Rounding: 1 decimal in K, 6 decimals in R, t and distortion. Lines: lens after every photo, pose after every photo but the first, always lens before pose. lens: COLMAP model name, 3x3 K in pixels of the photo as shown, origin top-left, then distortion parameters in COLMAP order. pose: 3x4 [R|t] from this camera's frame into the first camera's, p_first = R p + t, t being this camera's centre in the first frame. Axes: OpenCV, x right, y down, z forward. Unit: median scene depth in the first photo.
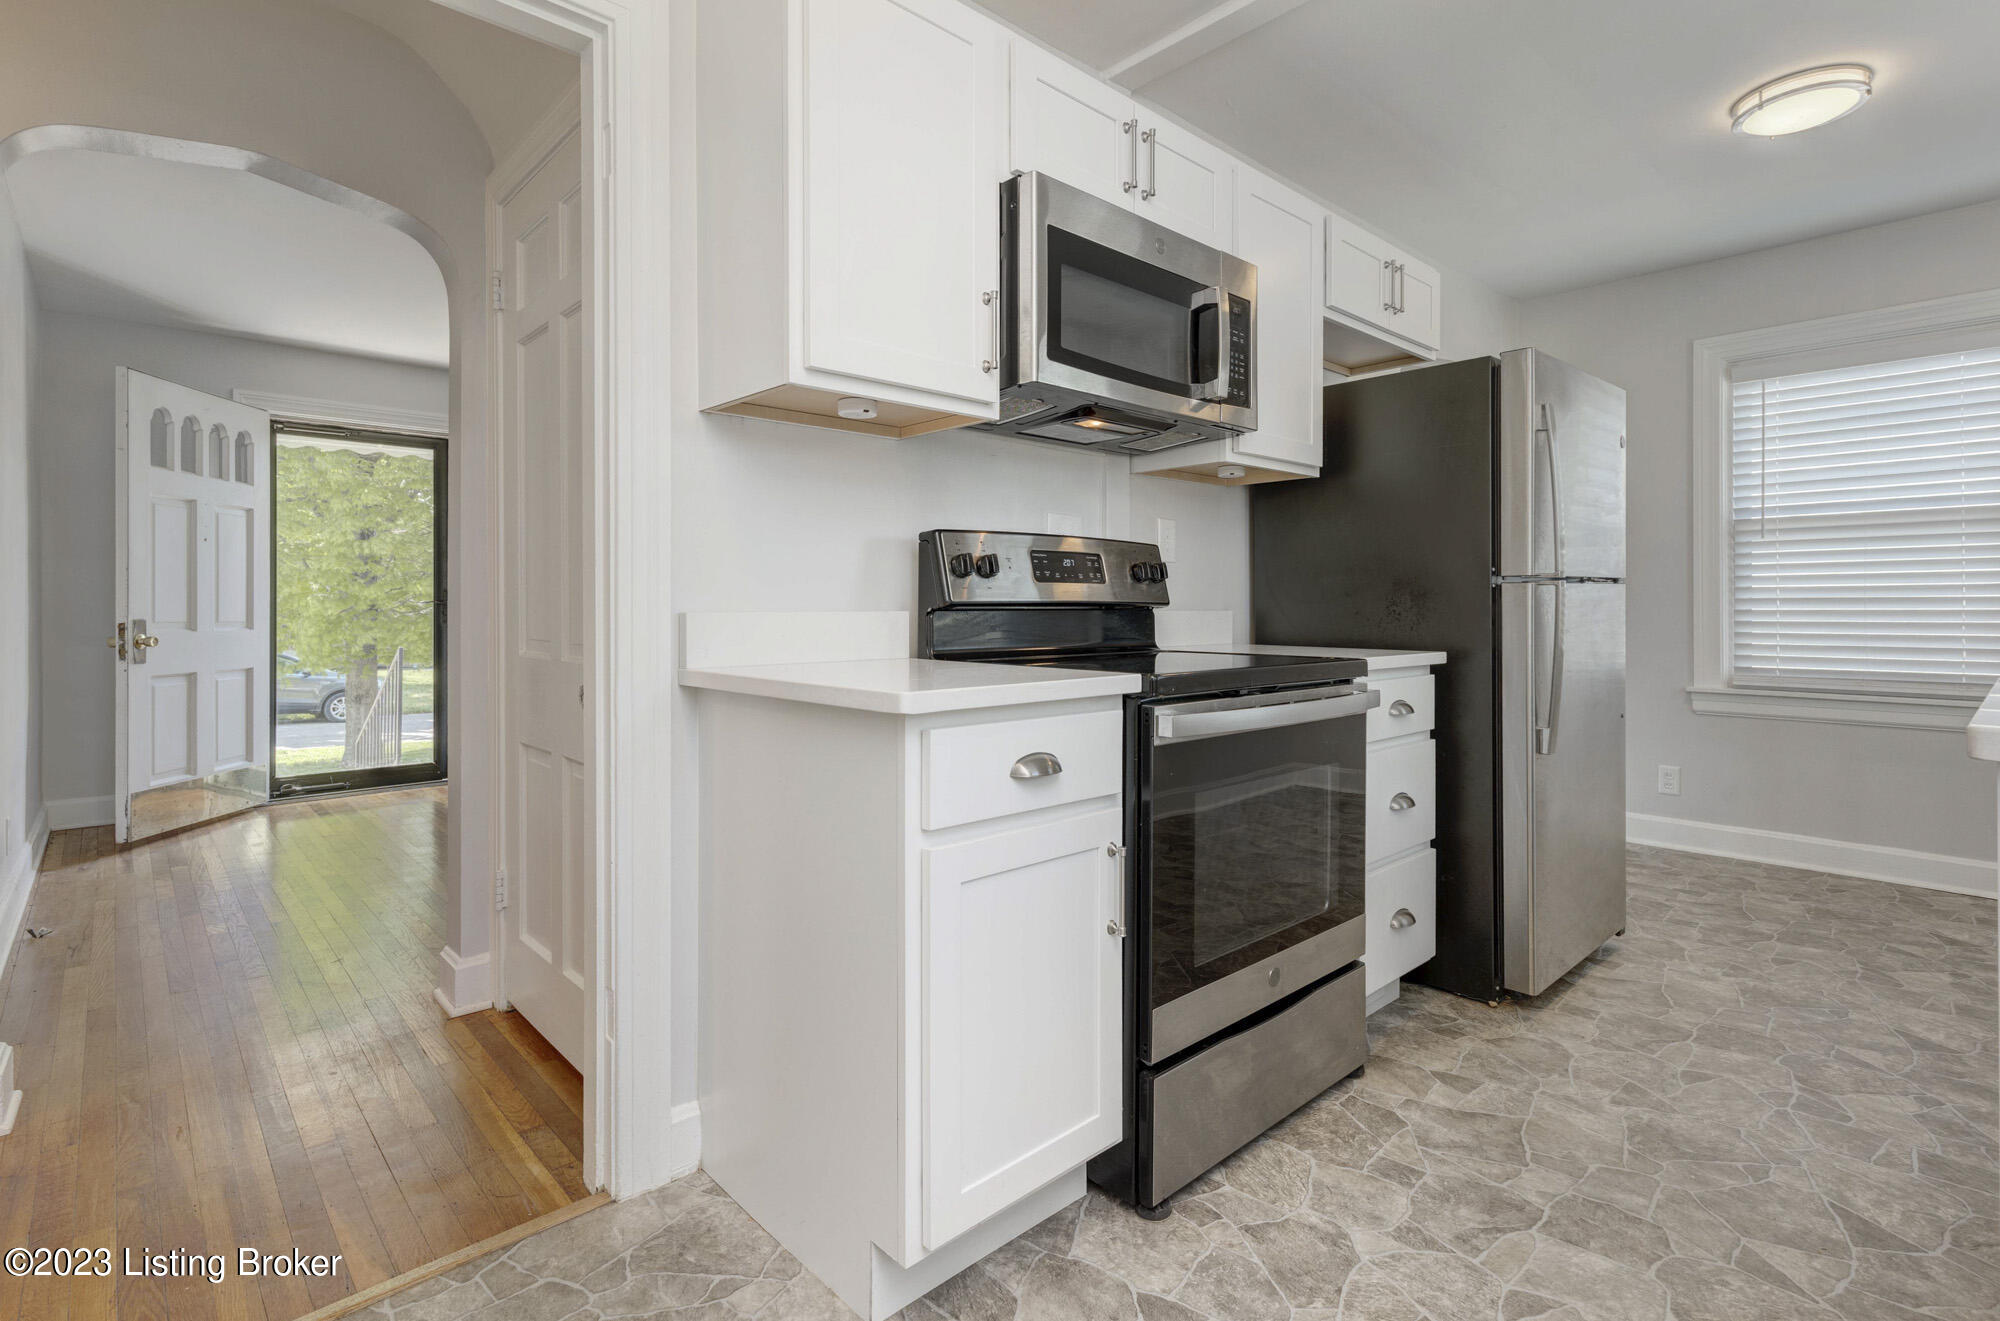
lens RADIAL K [[946.9, 0, 1008.7], [0, 946.9, 612.4], [0, 0, 1]] dist [-0.021202, 0.000204]
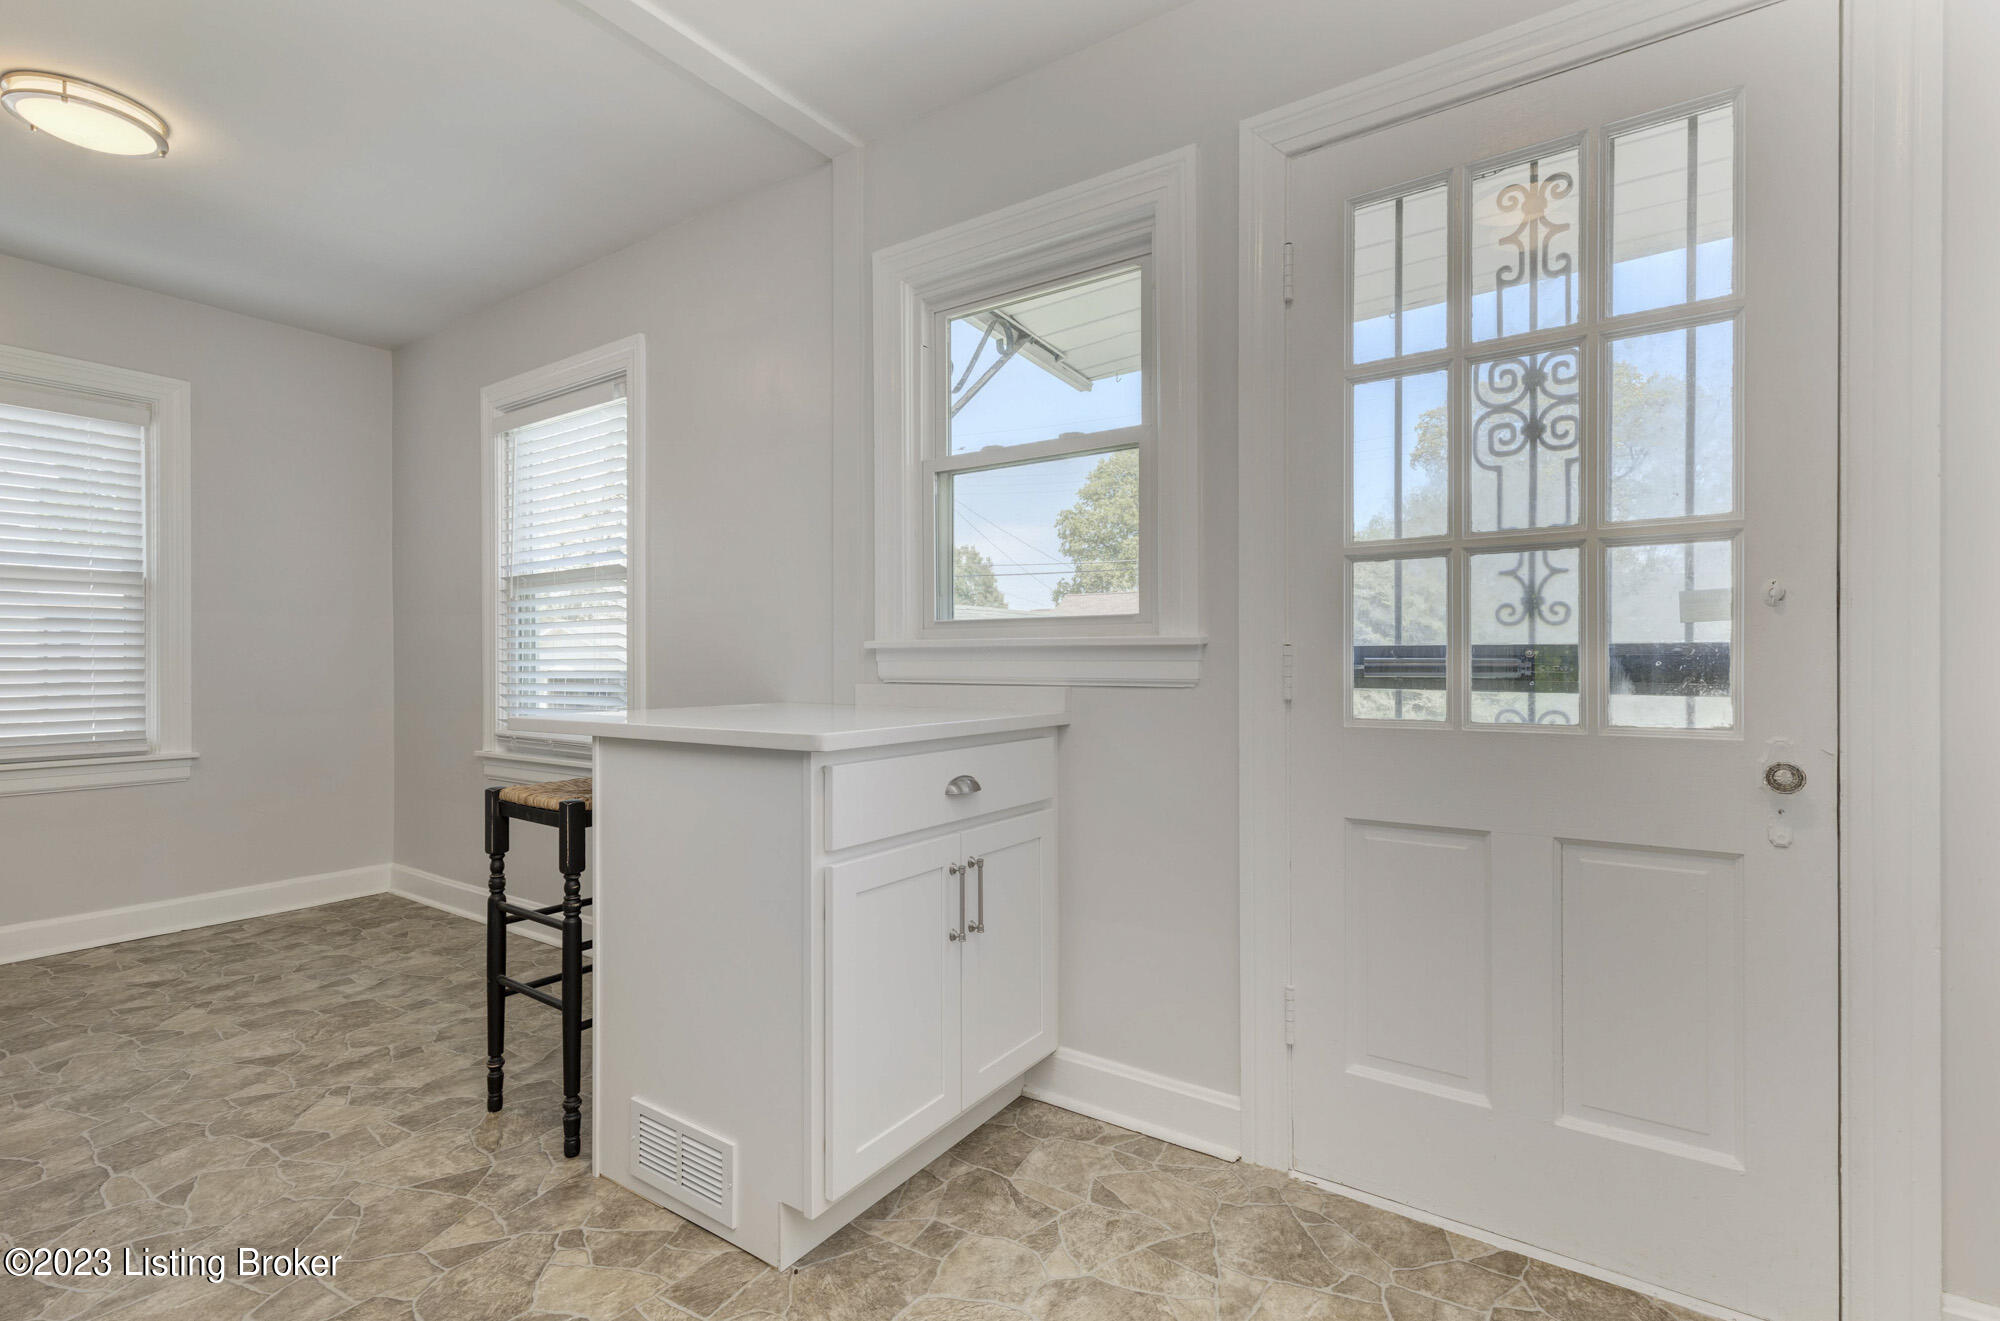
lens RADIAL K [[896.2, 0, 997.0], [0, 896.2, 666.4], [0, 0, 1]] dist [0.002918, 0.000539]
pose [[-0.222790, -0.006158, 0.974847, -0.303756], [0.012672, 0.999877, 0.009212, -0.005351], [-0.974784, 0.014406, -0.222685, 0.460380]]
